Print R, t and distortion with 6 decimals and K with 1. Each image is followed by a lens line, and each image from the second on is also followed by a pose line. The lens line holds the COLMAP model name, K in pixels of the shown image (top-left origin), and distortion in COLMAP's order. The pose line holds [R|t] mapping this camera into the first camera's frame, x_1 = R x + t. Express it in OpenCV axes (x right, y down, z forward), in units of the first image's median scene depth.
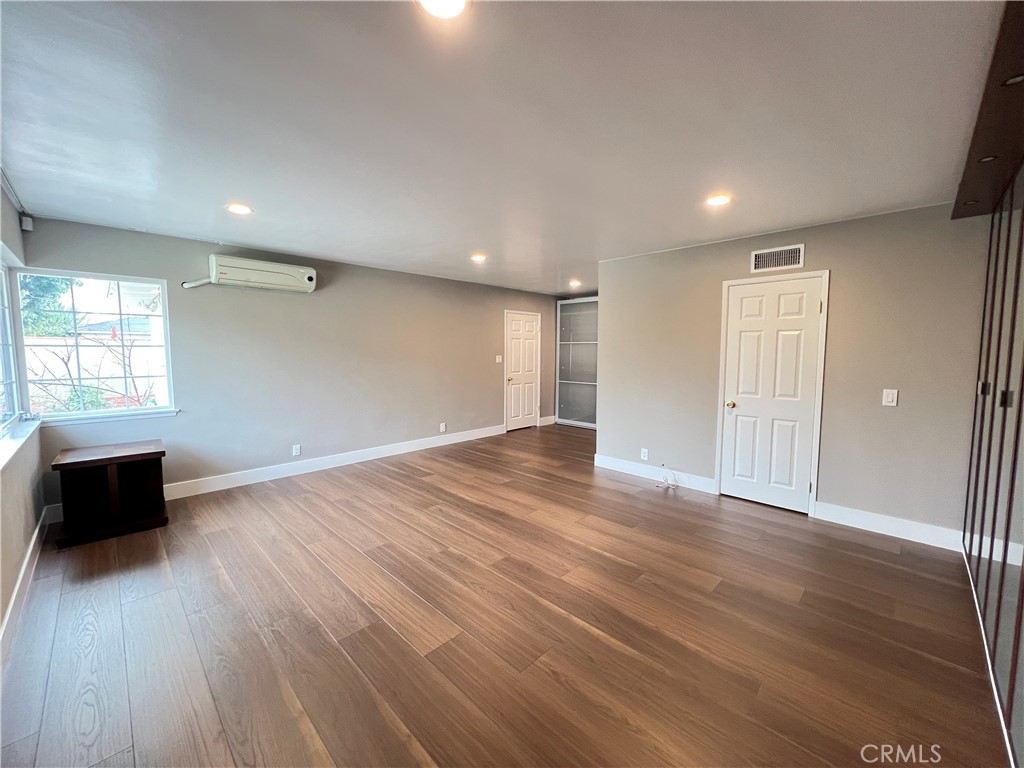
lens RADIAL K [[408.7, 0, 508.1], [0, 408.7, 384.9], [0, 0, 1]] dist [0.001436, -0.000805]
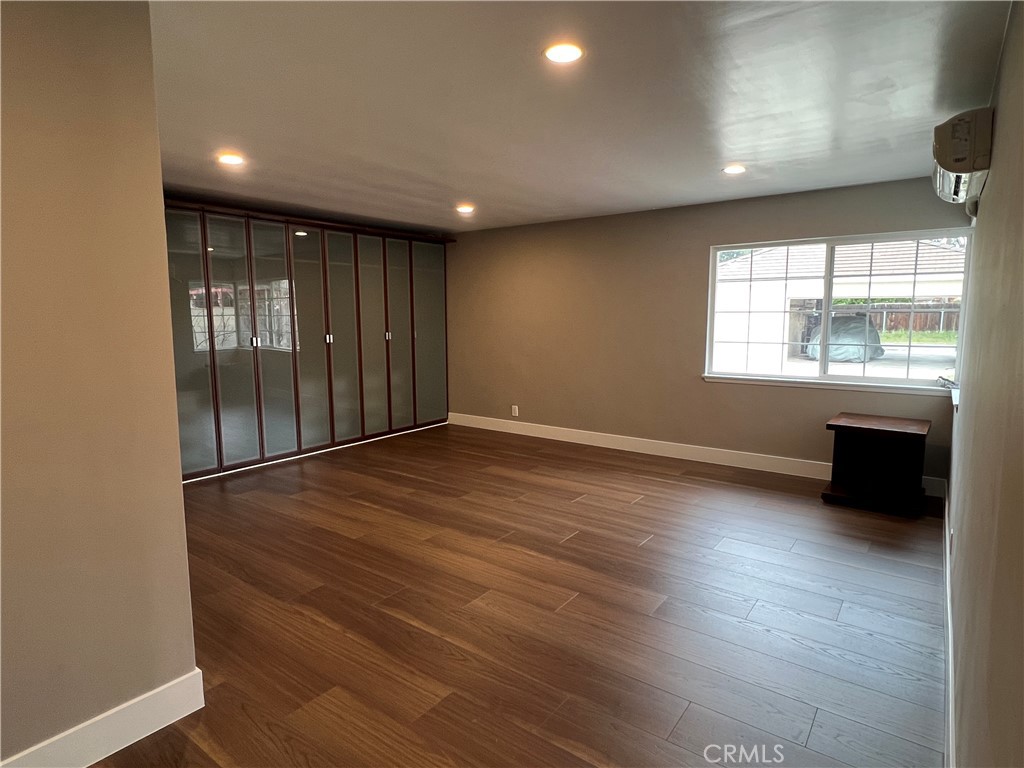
lens RADIAL K [[576.2, 0, 507.3], [0, 576.2, 380.4], [0, 0, 1]] dist [0.007555, -0.000217]
pose [[-0.989759, 0.020177, -0.141317, 0.064580], [-0.007945, 0.980640, 0.195659, -0.170743], [0.142529, 0.194778, -0.970437, 1.954505]]
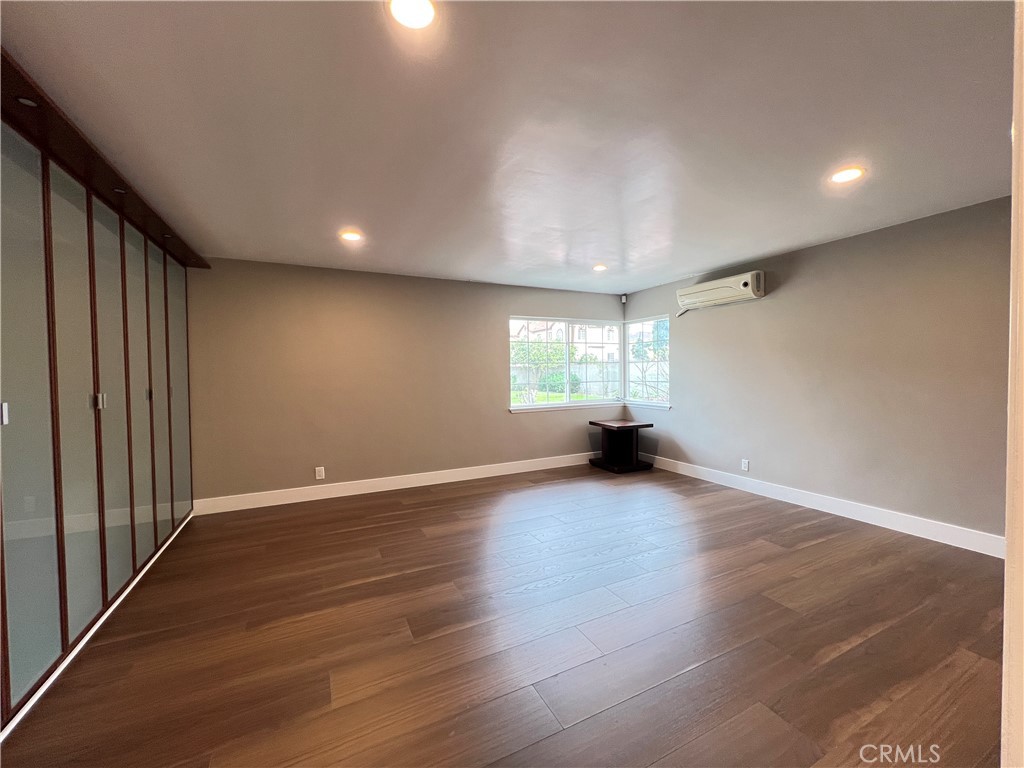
lens RADIAL K [[408.7, 0, 511.8], [0, 408.7, 381.1], [0, 0, 1]] dist [0.001436, -0.000805]
pose [[-0.319028, 0.023291, -0.947459, 0.723629], [-0.066885, 0.996652, 0.047022, -0.057251], [0.945382, 0.078373, -0.316402, 0.998418]]
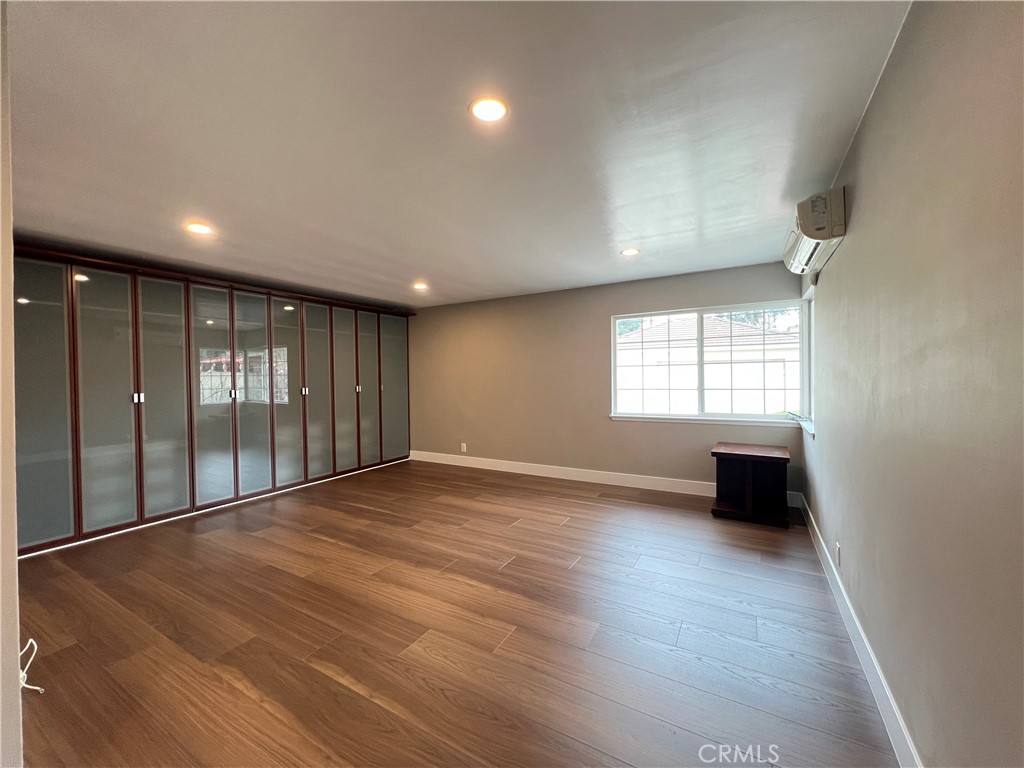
lens RADIAL K [[408.7, 0, 511.4], [0, 408.7, 381.1], [0, 0, 1]] dist [0.001436, -0.000805]
pose [[-0.966425, 0.015849, -0.256458, 0.008719], [-0.007983, 0.995762, 0.091623, -0.127849], [0.256823, 0.090594, -0.962203, 1.772931]]
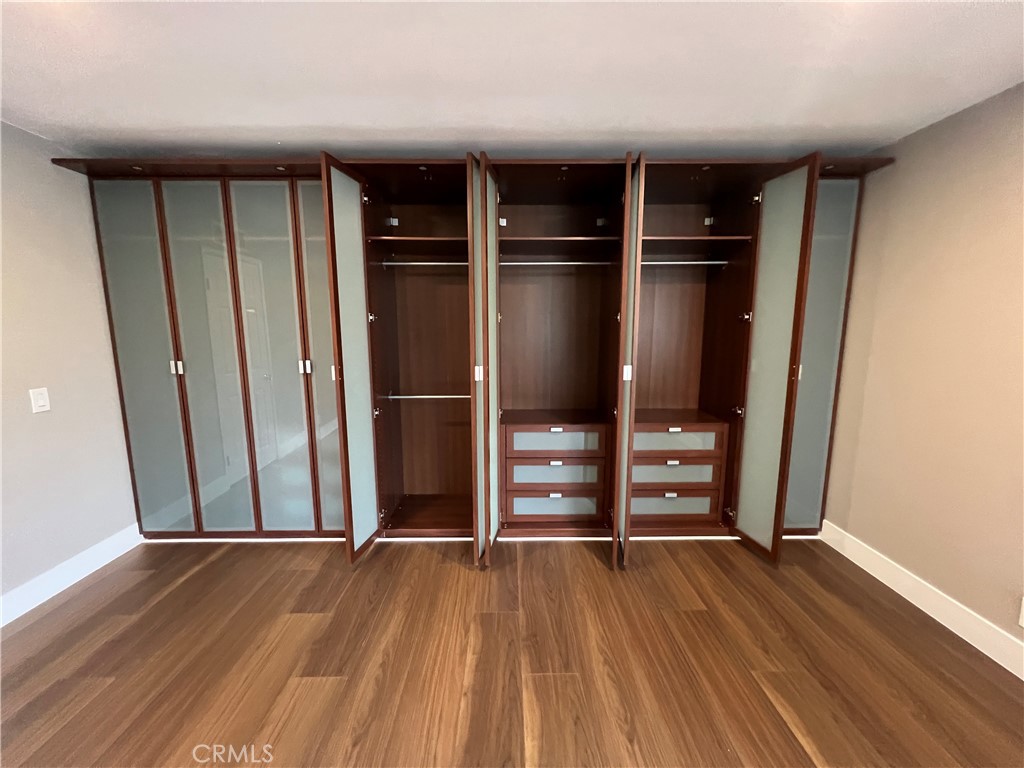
lens RADIAL K [[408.7, 0, 509.9], [0, 408.7, 380.4], [0, 0, 1]] dist [0.001436, -0.000805]
pose [[-0.713770, -0.101499, 0.692986, -0.101786], [0.058526, 0.977339, 0.203429, -0.085359], [-0.697930, 0.185759, -0.691655, 0.789088]]
